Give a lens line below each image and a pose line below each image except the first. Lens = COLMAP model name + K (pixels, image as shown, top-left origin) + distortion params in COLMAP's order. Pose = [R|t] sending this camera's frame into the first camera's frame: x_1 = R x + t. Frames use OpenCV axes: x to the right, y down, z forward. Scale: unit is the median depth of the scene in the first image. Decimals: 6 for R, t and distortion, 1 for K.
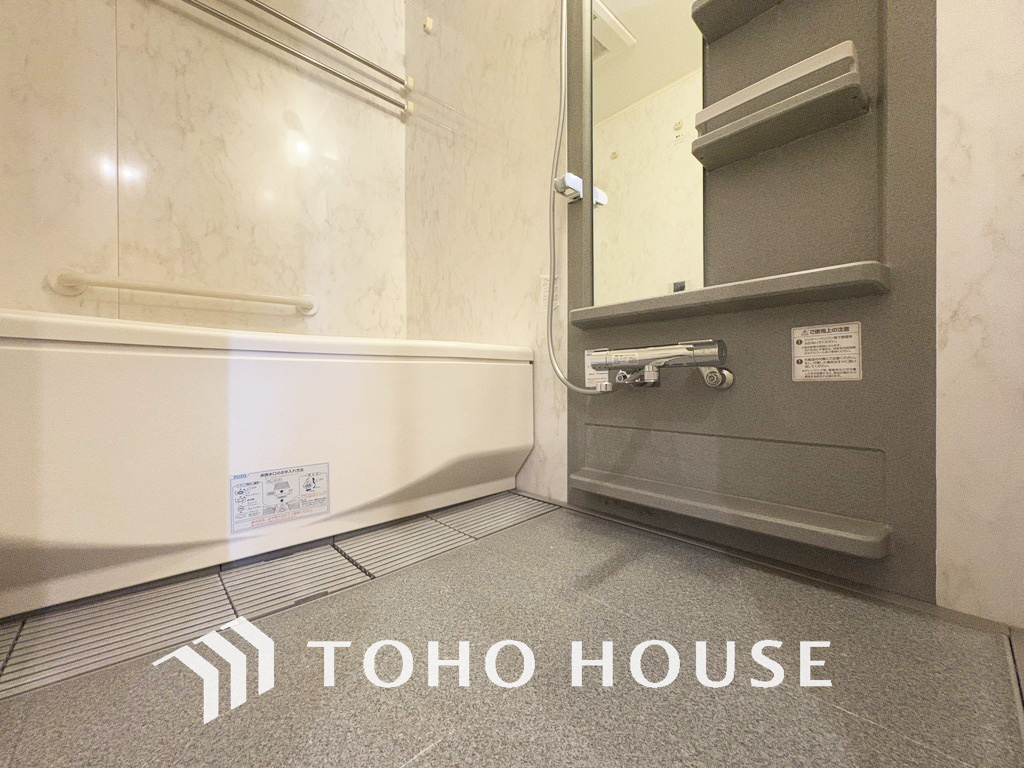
lens RADIAL K [[407.9, 0, 513.6], [0, 407.9, 382.5], [0, 0, 1]] dist [-0.001874, -0.000794]
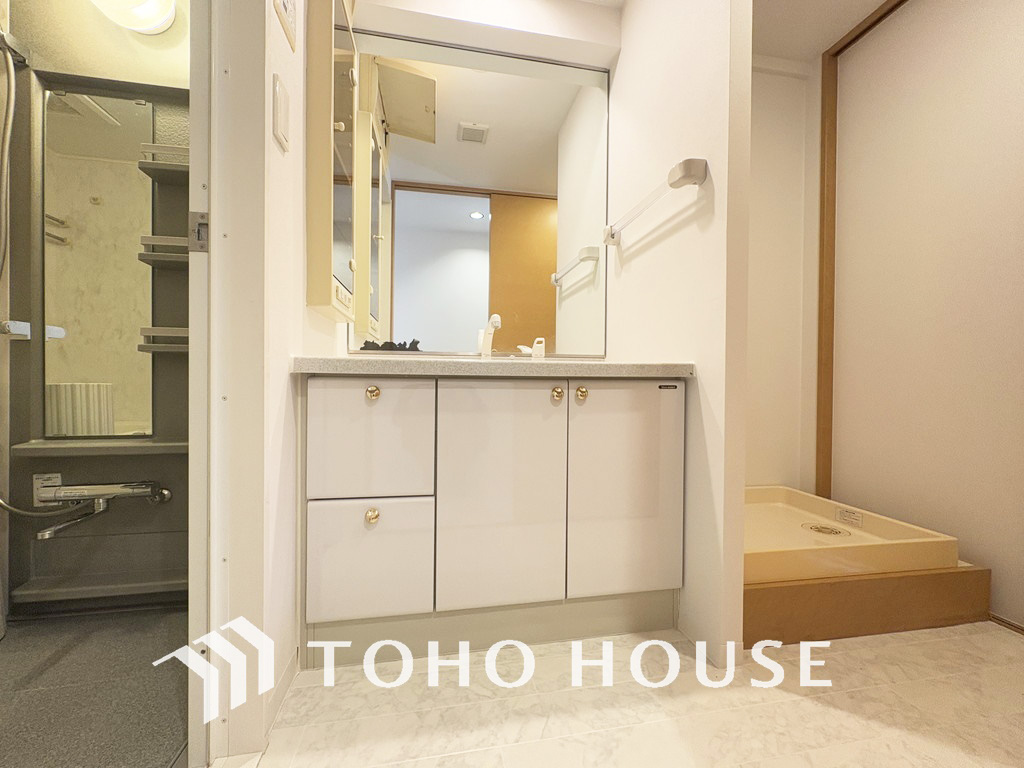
lens RADIAL K [[407.9, 0, 513.6], [0, 407.9, 382.5], [0, 0, 1]] dist [-0.001874, -0.000794]
pose [[0.533758, 0.002027, 0.845635, -0.068381], [-0.011663, 0.999920, 0.004964, -0.361743], [-0.845557, -0.012512, 0.533739, -0.737930]]
